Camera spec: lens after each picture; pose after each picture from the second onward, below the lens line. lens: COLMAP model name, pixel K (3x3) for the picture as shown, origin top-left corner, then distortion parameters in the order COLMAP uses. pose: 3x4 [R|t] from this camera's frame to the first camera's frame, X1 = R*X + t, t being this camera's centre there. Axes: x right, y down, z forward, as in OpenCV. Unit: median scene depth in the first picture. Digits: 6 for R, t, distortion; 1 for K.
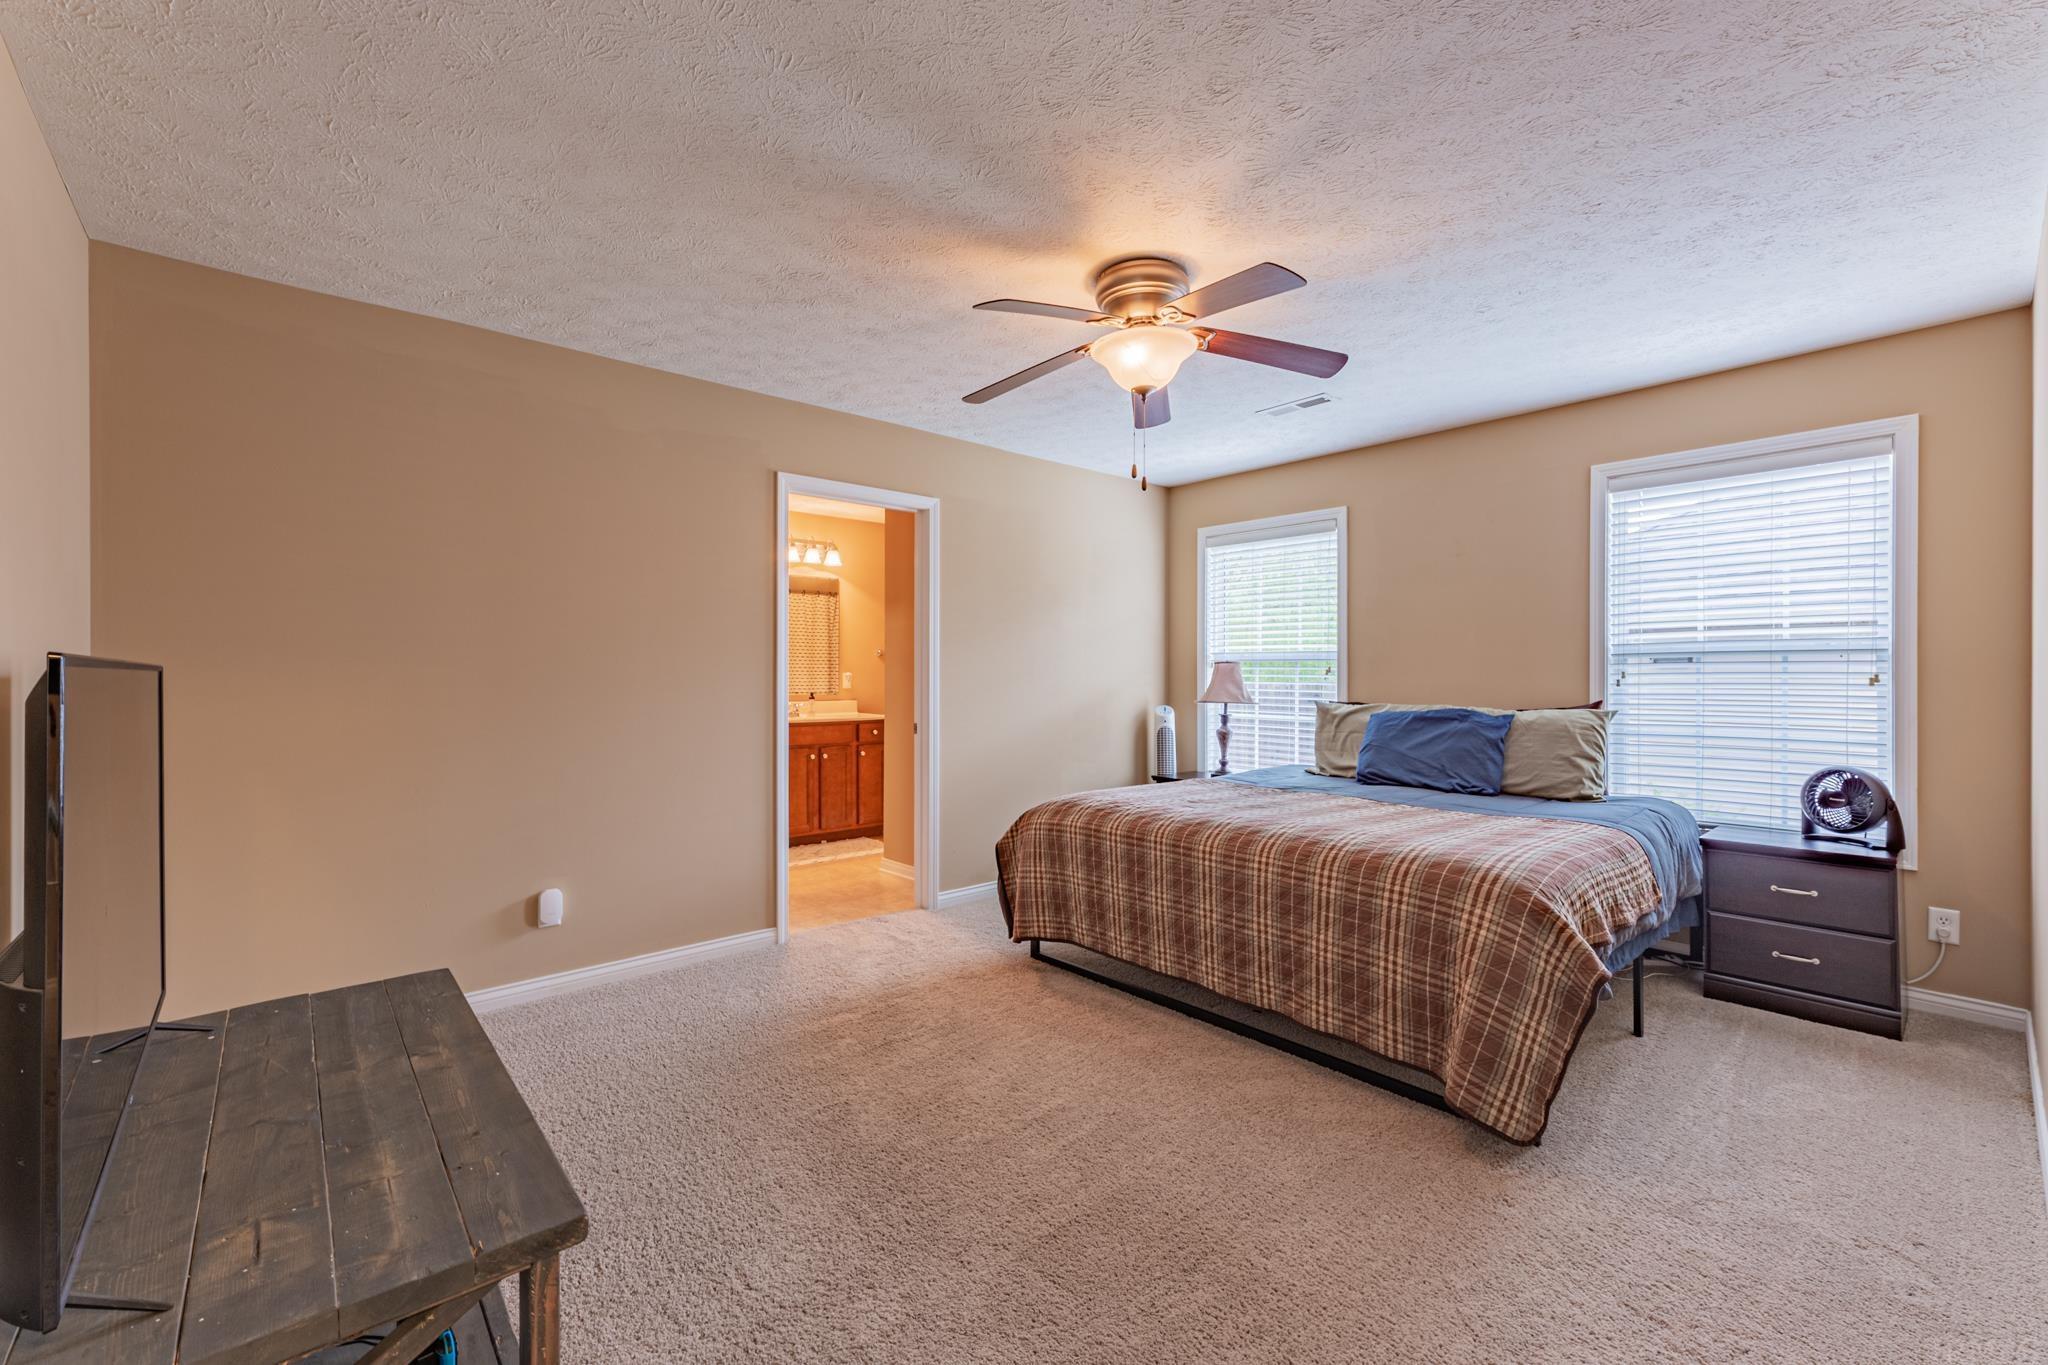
lens RADIAL K [[840.3, 0, 1018.0], [0, 840.3, 677.1], [0, 0, 1]] dist [0.004144, -0.000449]
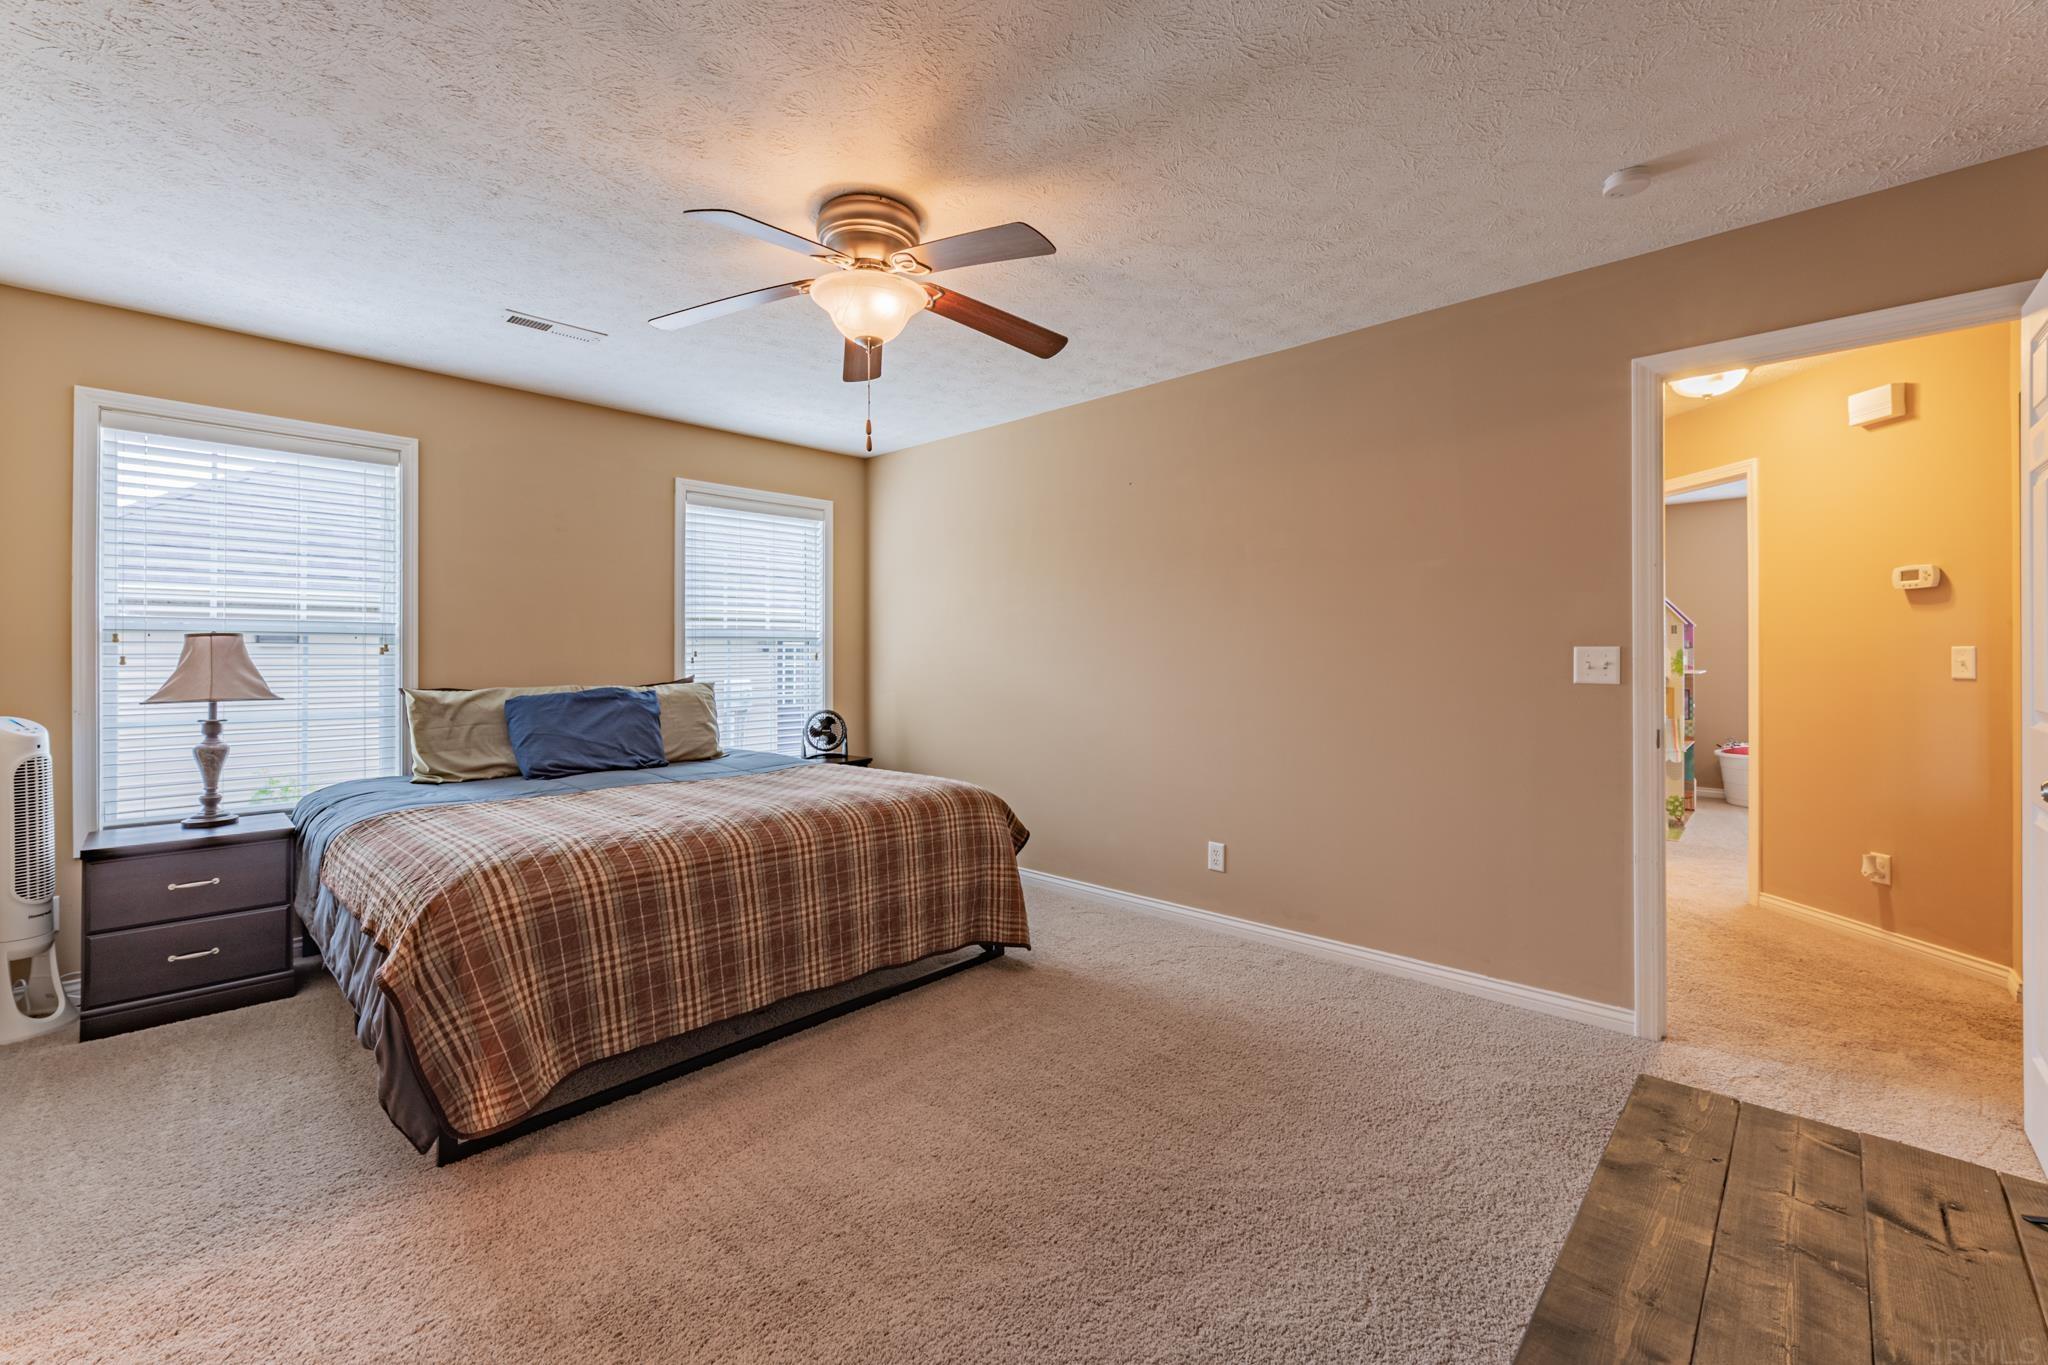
lens RADIAL K [[840.3, 0, 998.2], [0, 840.3, 653.3], [0, 0, 1]] dist [0.004144, -0.000449]
pose [[-0.077436, 0.000321, 0.996997, -0.527939], [0.004212, 0.999991, 0.000005, -0.001187], [-0.996988, 0.004199, -0.077437, 0.637405]]
